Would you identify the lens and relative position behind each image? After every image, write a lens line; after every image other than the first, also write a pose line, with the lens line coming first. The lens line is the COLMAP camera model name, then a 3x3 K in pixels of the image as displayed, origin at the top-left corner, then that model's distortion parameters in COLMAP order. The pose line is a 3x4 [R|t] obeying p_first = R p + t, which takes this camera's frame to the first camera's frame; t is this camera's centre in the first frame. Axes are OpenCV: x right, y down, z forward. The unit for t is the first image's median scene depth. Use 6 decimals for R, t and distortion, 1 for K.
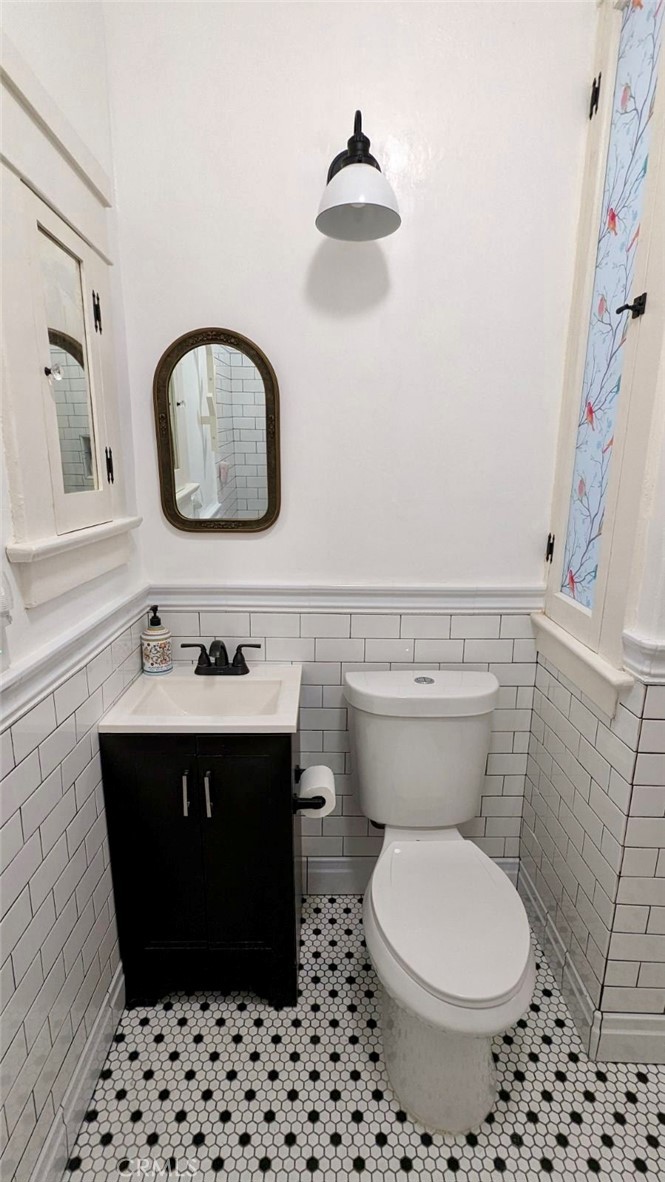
lens RADIAL K [[561.8, 0, 321.2], [0, 561.8, 592.8], [0, 0, 1]] dist [0.000778, 0.002235]
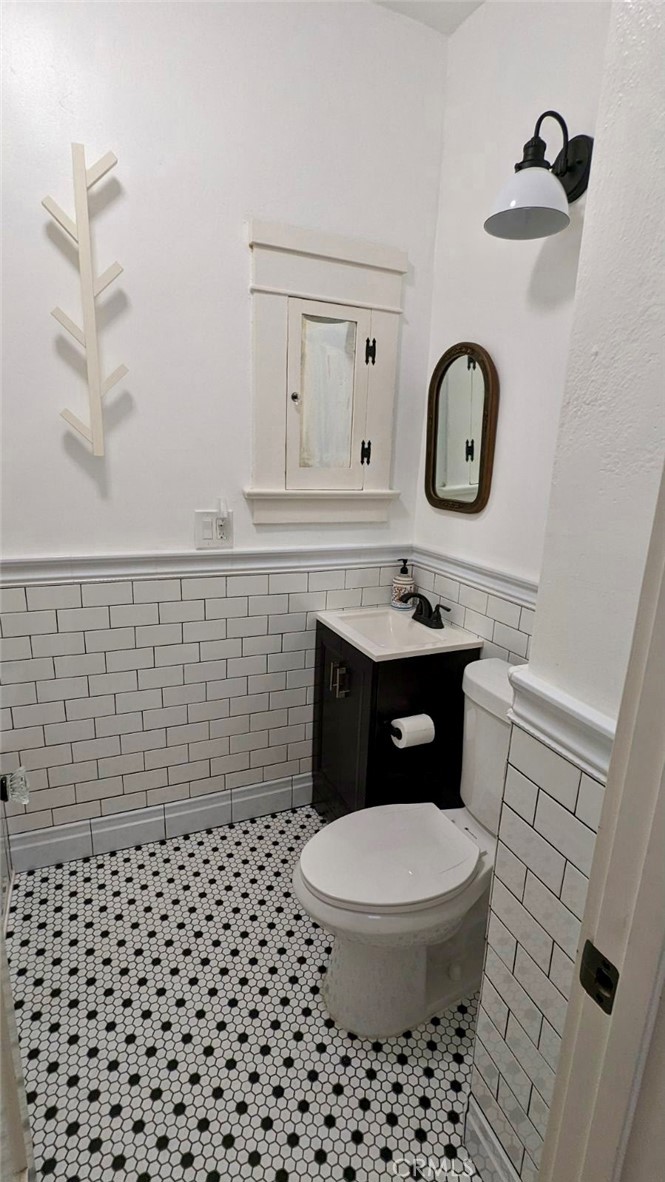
lens RADIAL K [[561.8, 0, 325.7], [0, 561.8, 590.6], [0, 0, 1]] dist [0.000778, 0.002235]
pose [[0.397271, 0.235735, -0.886907, 0.834991], [-0.237285, 0.959966, 0.148867, -0.058738], [0.886494, 0.151309, 0.437303, 0.256901]]
